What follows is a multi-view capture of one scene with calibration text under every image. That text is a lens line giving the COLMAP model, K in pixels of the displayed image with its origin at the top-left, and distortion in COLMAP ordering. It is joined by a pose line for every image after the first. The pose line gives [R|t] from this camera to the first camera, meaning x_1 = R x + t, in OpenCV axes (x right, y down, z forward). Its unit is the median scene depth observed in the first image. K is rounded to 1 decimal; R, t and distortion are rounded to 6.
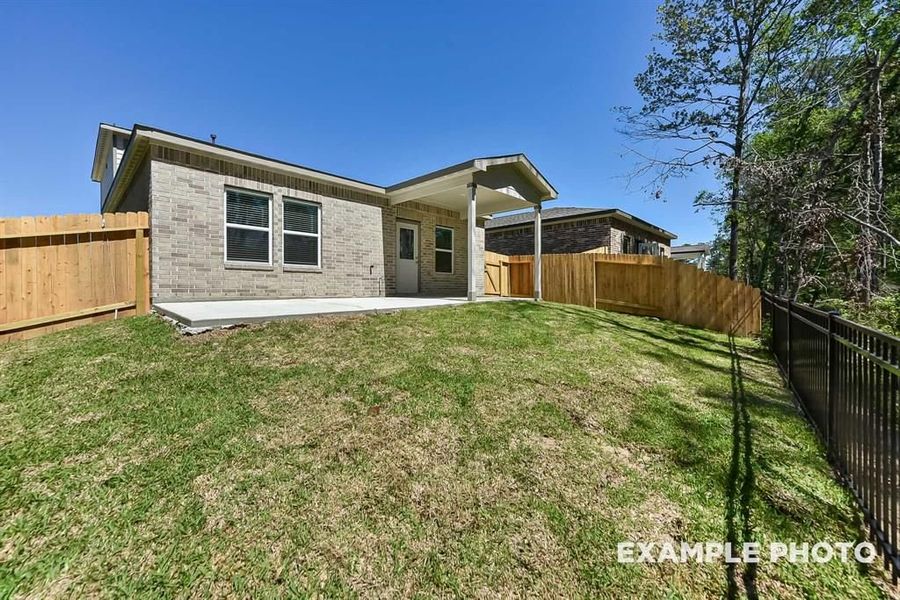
lens RADIAL K [[363.9, 0, 449.7], [0, 363.9, 290.8], [0, 0, 1]] dist [0.003268, 0.000196]
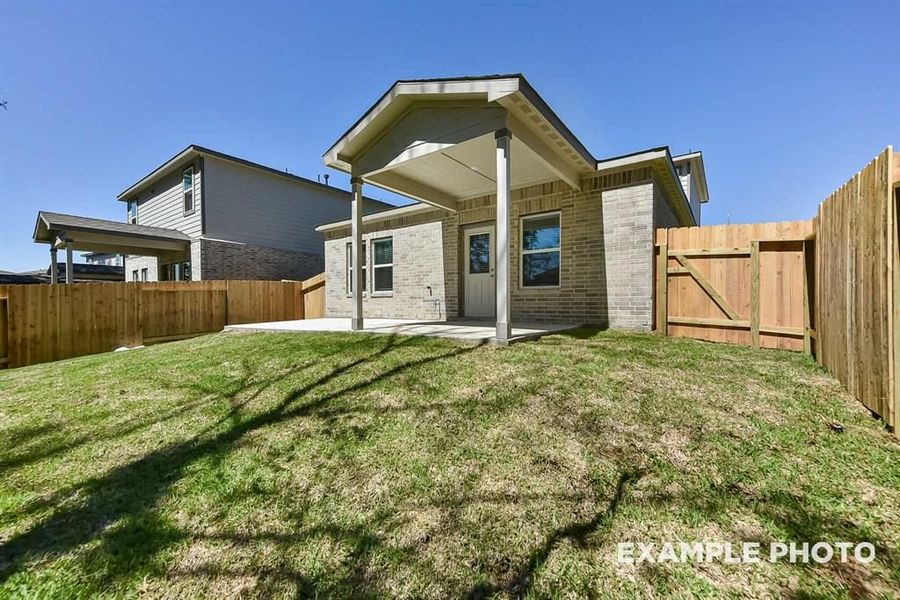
lens RADIAL K [[365.7, 0, 450.0], [0, 365.7, 300.0], [0, 0, 1]] dist [0.001076, 0.000051]
pose [[0.114502, -0.018474, -0.993251, 0.761039], [-0.001922, 0.999821, -0.018818, -0.017672], [0.993421, 0.004064, 0.114446, 0.989200]]
